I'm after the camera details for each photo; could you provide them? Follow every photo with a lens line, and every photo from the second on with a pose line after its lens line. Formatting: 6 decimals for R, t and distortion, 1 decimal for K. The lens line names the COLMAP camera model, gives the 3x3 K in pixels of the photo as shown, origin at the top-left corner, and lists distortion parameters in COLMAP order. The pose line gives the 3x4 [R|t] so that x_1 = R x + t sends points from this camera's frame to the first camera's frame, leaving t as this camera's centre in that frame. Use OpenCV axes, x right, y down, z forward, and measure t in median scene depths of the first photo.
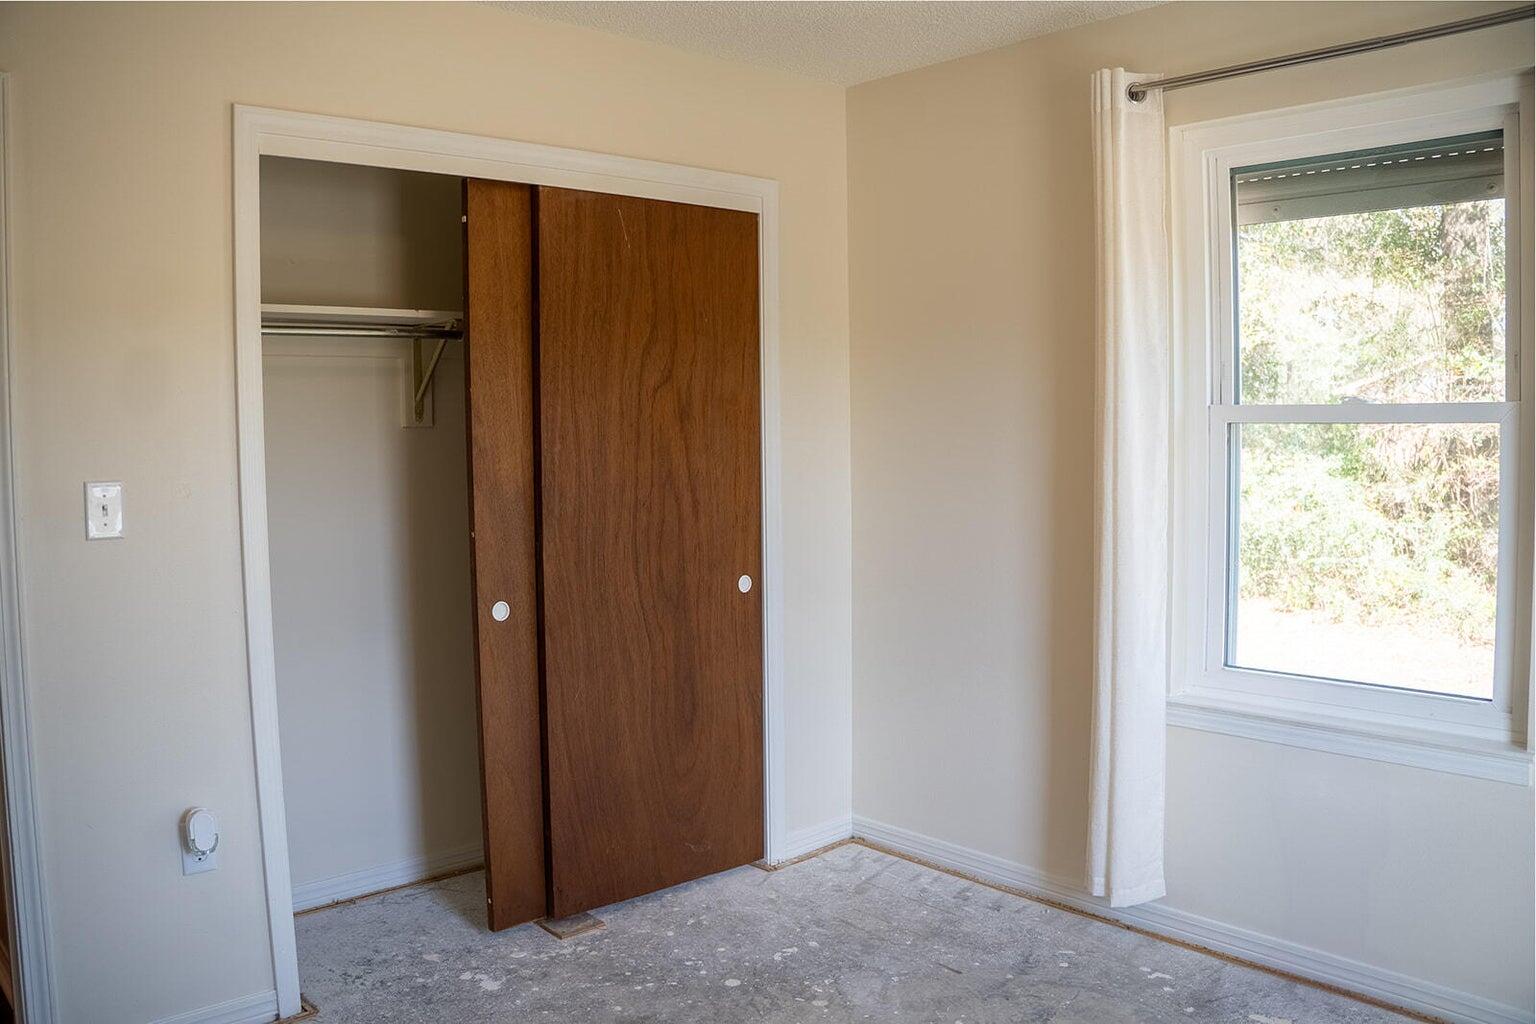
lens RADIAL K [[1207.4, 0, 762.7], [0, 1207.4, 508.8], [0, 0, 1]] dist [-0.179487, 0.066055]
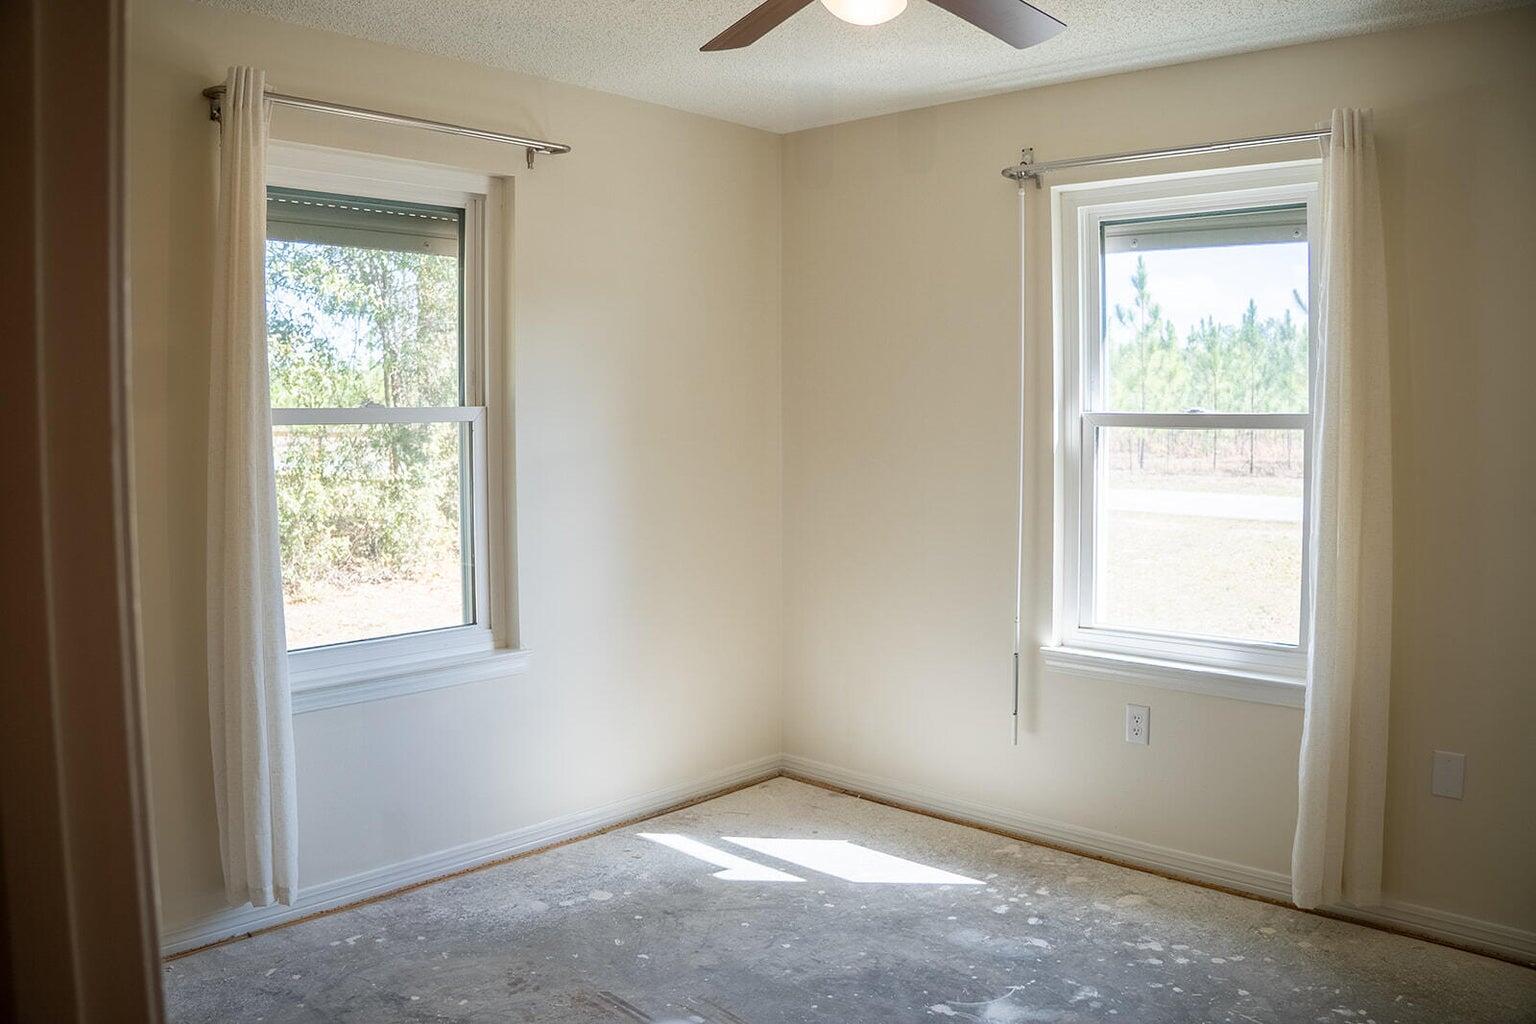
lens RADIAL K [[1207.4, 0, 762.9], [0, 1207.4, 508.3], [0, 0, 1]] dist [-0.179487, 0.066055]
pose [[-0.101686, -0.063446, 0.992791, -0.723962], [0.072221, 0.994860, 0.070976, -0.042056], [-0.992192, 0.078918, -0.096581, 0.680246]]
